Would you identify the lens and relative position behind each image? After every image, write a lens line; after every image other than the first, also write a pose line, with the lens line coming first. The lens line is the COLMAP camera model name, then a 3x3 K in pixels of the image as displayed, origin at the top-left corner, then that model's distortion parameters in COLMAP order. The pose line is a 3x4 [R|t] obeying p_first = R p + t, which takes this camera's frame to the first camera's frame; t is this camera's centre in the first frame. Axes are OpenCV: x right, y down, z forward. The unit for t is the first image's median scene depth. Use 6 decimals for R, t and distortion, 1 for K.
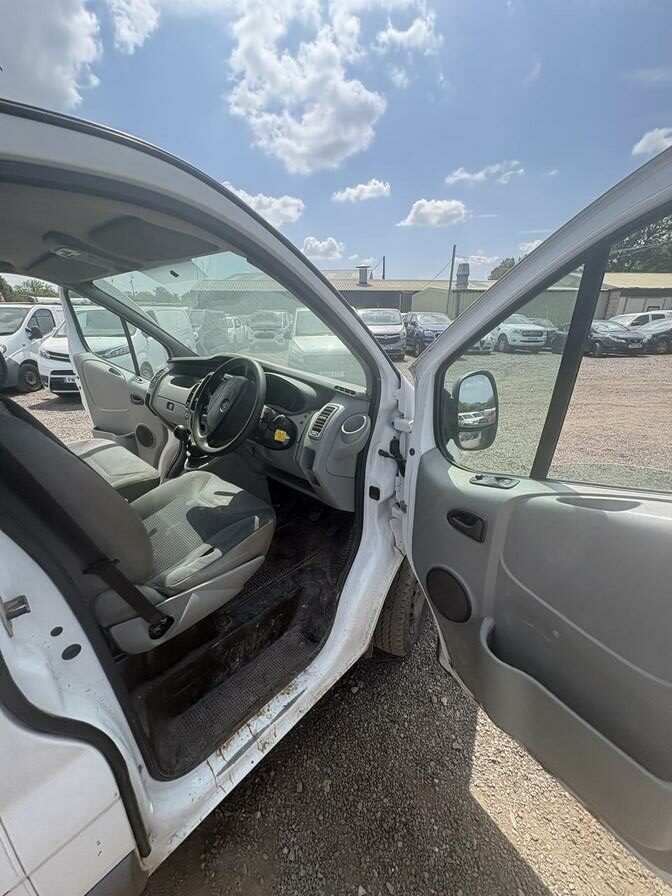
lens RADIAL K [[362.1, 0, 334.9], [0, 362.1, 446.3], [0, 0, 1]] dist [-0.005680, 0.001226]
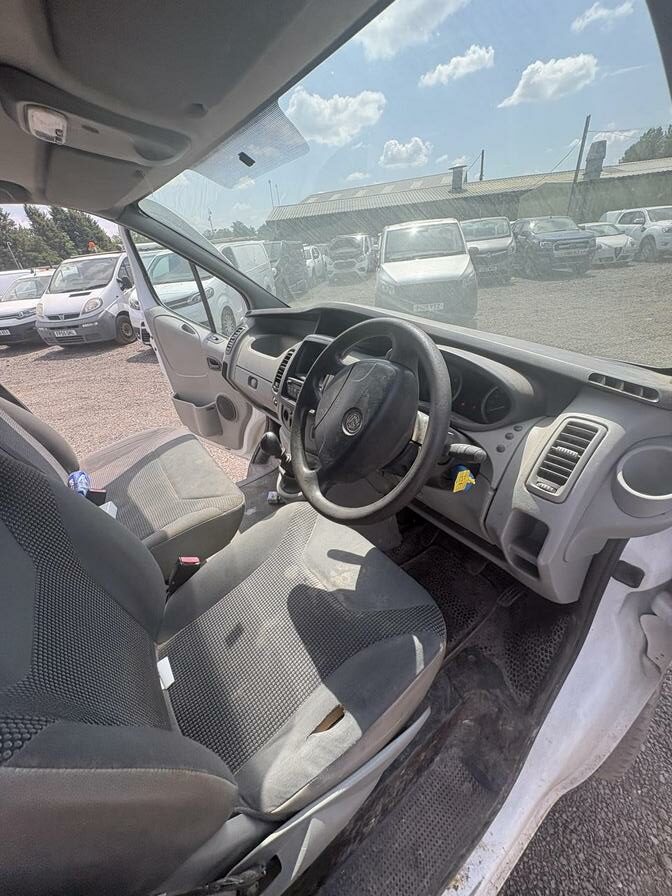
lens RADIAL K [[362.1, 0, 330.6], [0, 362.1, 446.1], [0, 0, 1]] dist [-0.005680, 0.001226]
pose [[0.974506, 0.022077, -0.223272, -0.106267], [0.016799, 0.985173, 0.170737, -0.080519], [0.223731, -0.170135, 0.959687, 0.242626]]
